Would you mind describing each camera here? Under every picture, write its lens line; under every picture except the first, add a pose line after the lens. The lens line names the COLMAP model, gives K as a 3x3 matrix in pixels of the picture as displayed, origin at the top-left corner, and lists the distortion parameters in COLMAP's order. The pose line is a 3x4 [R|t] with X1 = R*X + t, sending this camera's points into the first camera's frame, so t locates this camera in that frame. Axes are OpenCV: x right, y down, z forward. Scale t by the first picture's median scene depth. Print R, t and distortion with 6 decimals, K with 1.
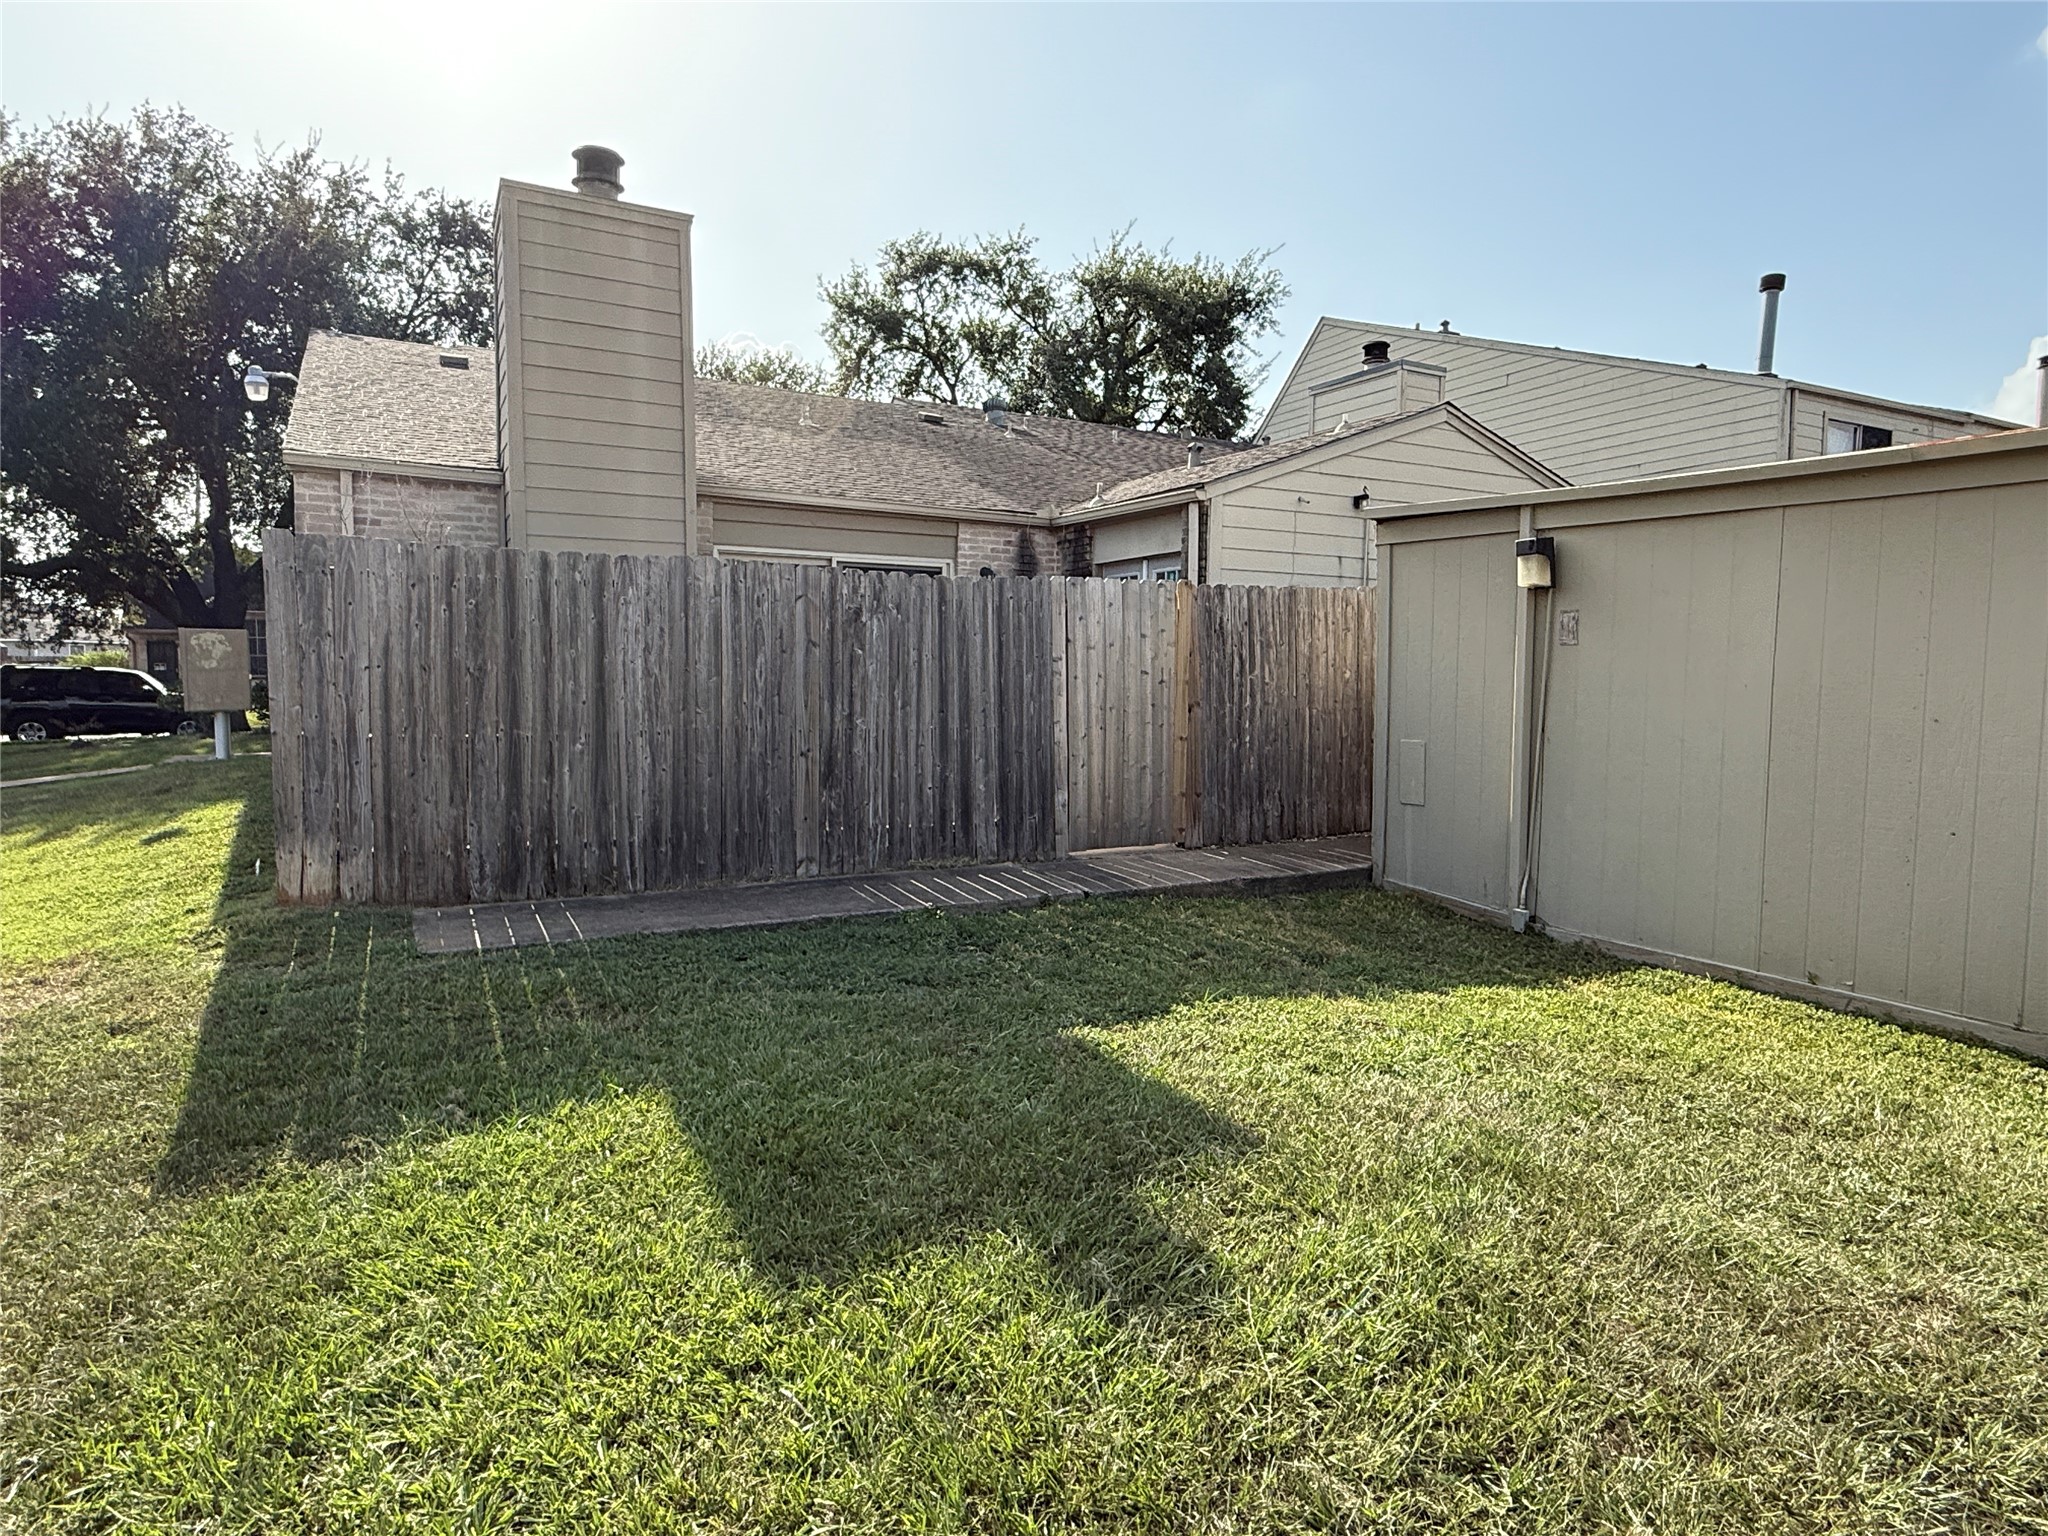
lens RADIAL K [[1214.9, 0, 1020.8], [0, 1214.9, 768.9], [0, 0, 1]] dist [-0.000702, 0.002676]
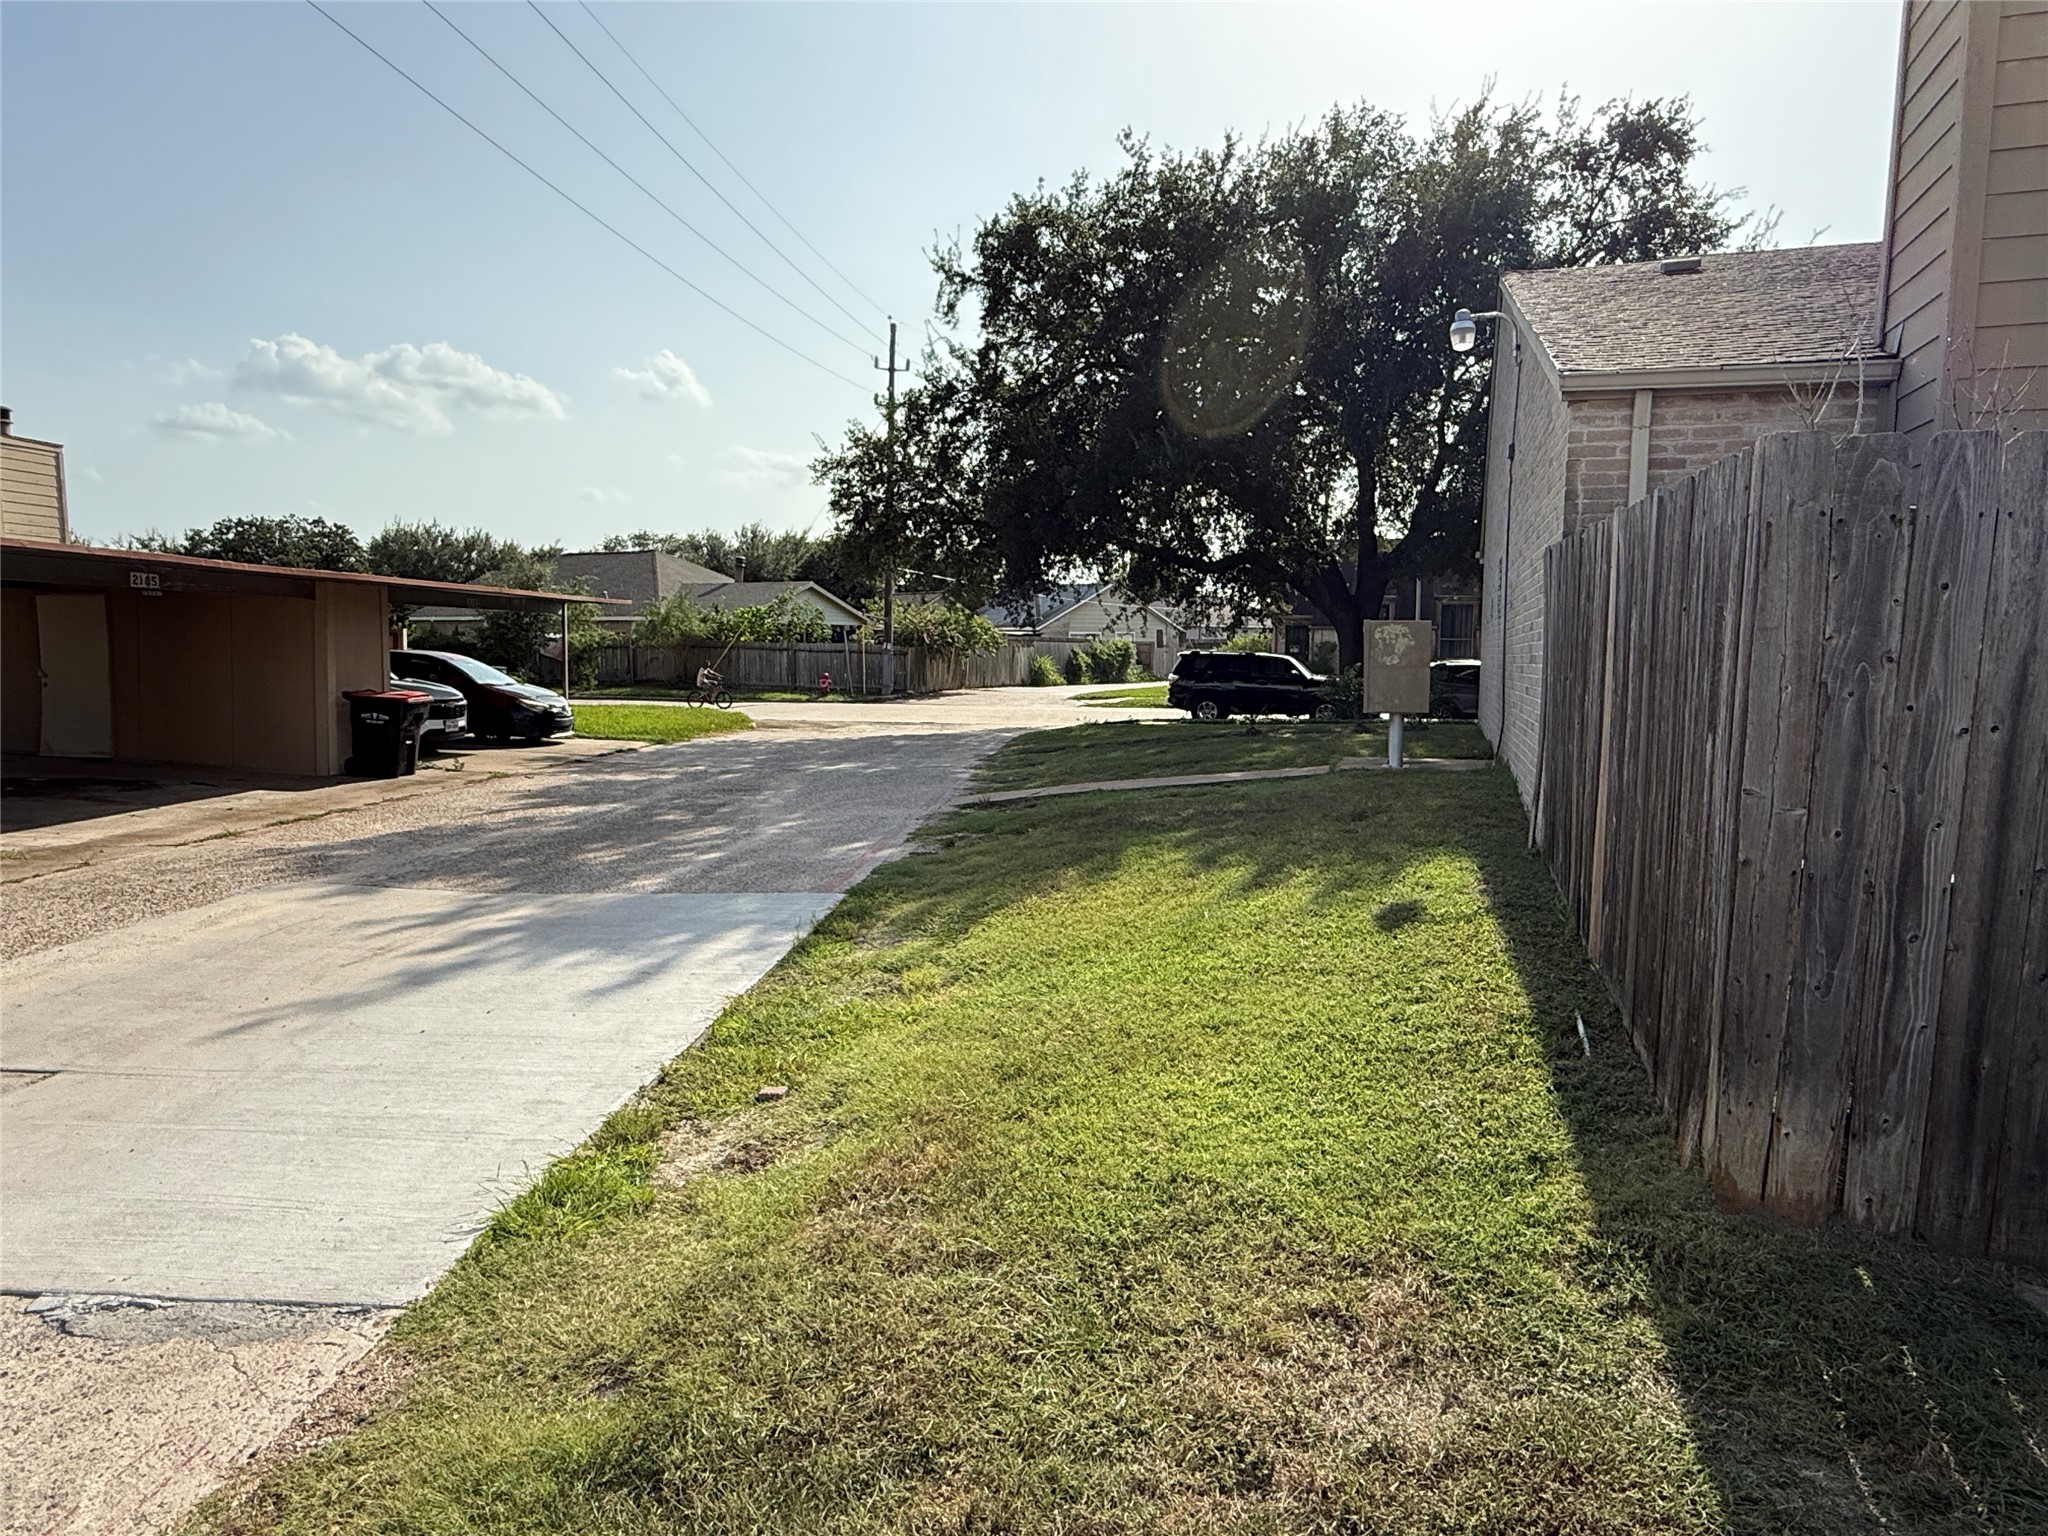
lens RADIAL K [[1214.9, 0, 1023.7], [0, 1214.9, 767.0], [0, 0, 1]] dist [-0.000702, 0.002676]
pose [[0.682754, 0.070727, -0.727217, -0.138795], [-0.058092, 0.997408, 0.042465, -0.021300], [0.728335, 0.013253, 0.685093, 0.138017]]
